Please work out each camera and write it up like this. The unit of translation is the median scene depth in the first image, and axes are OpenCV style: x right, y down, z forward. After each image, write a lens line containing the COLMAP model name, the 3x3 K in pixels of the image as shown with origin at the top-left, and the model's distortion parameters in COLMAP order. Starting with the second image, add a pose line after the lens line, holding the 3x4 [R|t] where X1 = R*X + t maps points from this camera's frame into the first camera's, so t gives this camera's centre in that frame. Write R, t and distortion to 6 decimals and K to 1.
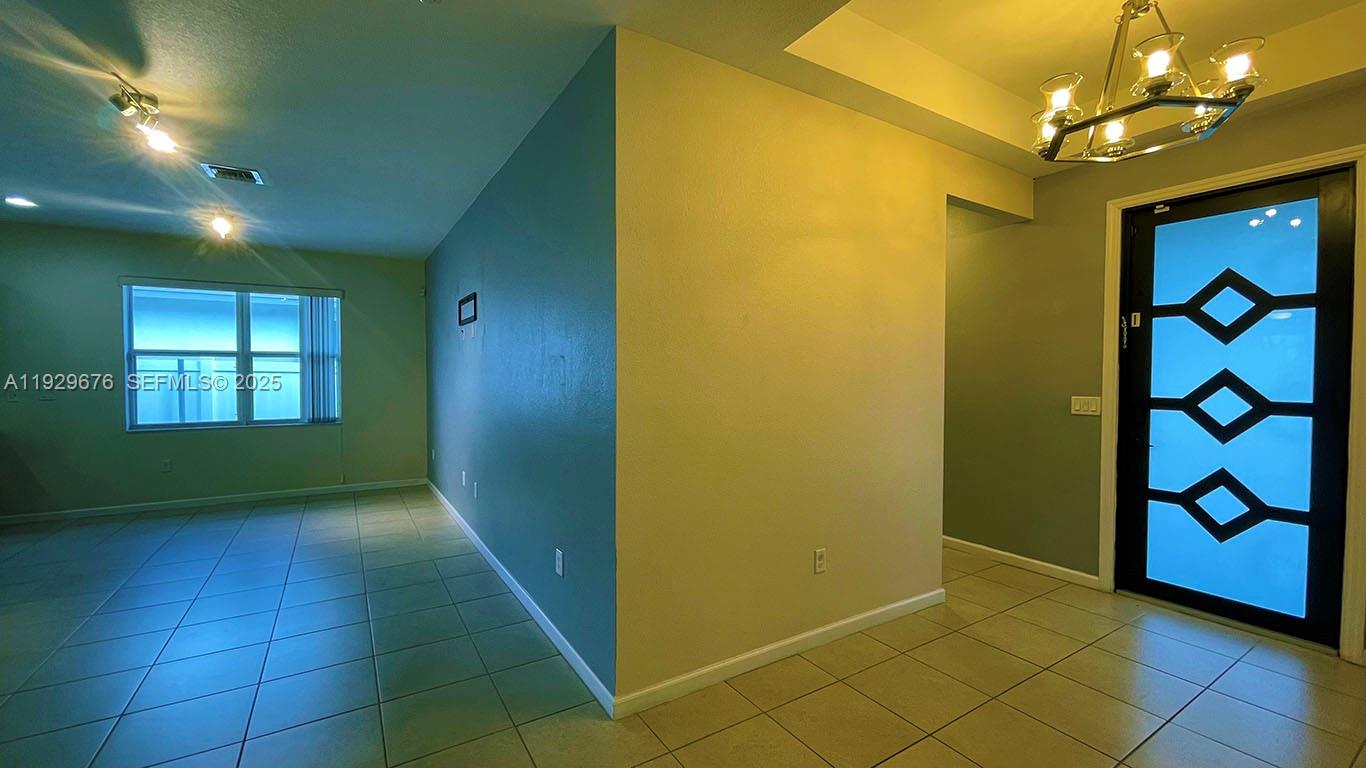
lens RADIAL K [[552.5, 0, 684.6], [0, 552.5, 387.5], [0, 0, 1]] dist [-0.005878, 0.001633]
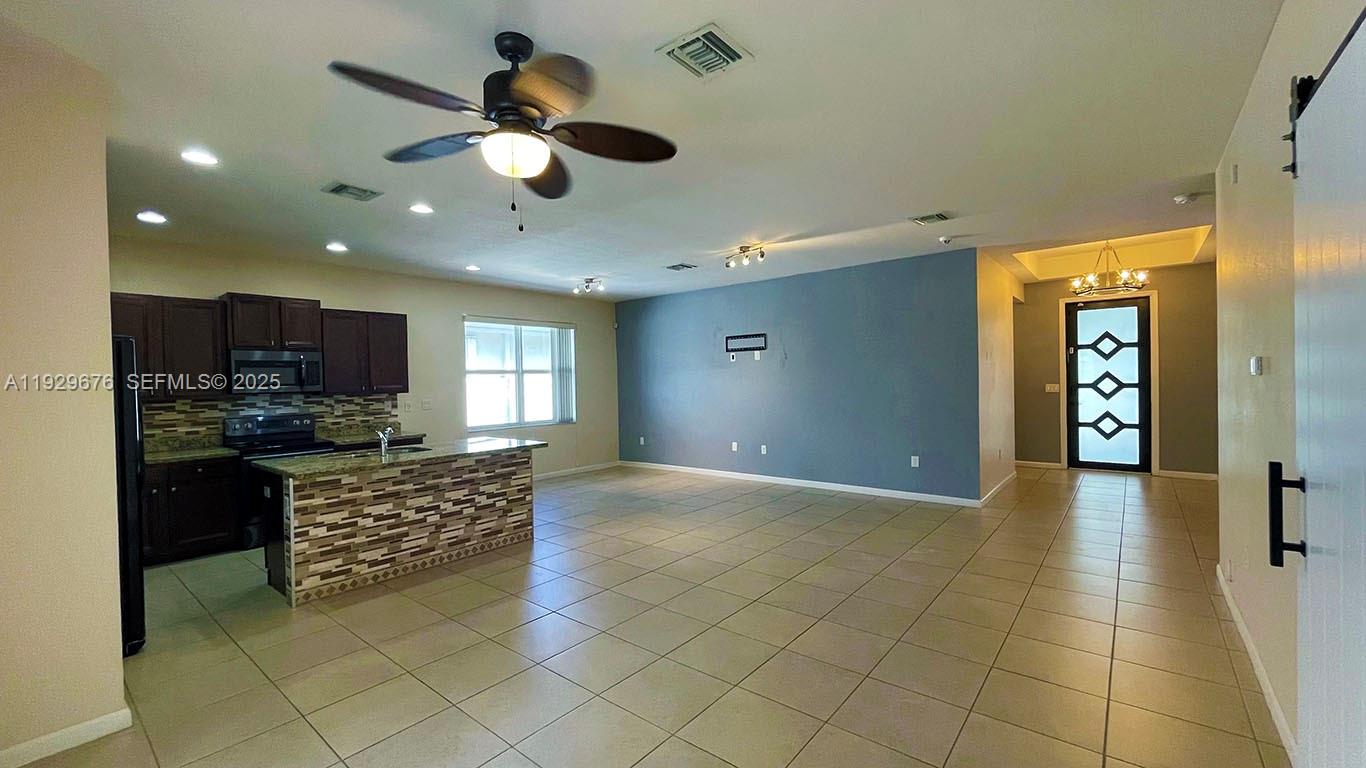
lens RADIAL K [[552.5, 0, 685.3], [0, 552.5, 387.1], [0, 0, 1]] dist [-0.005878, 0.001633]
pose [[0.944888, -0.026096, 0.326353, -1.538473], [0.032187, 0.999394, -0.013276, 0.011378], [-0.325809, 0.023049, 0.945155, -0.691867]]
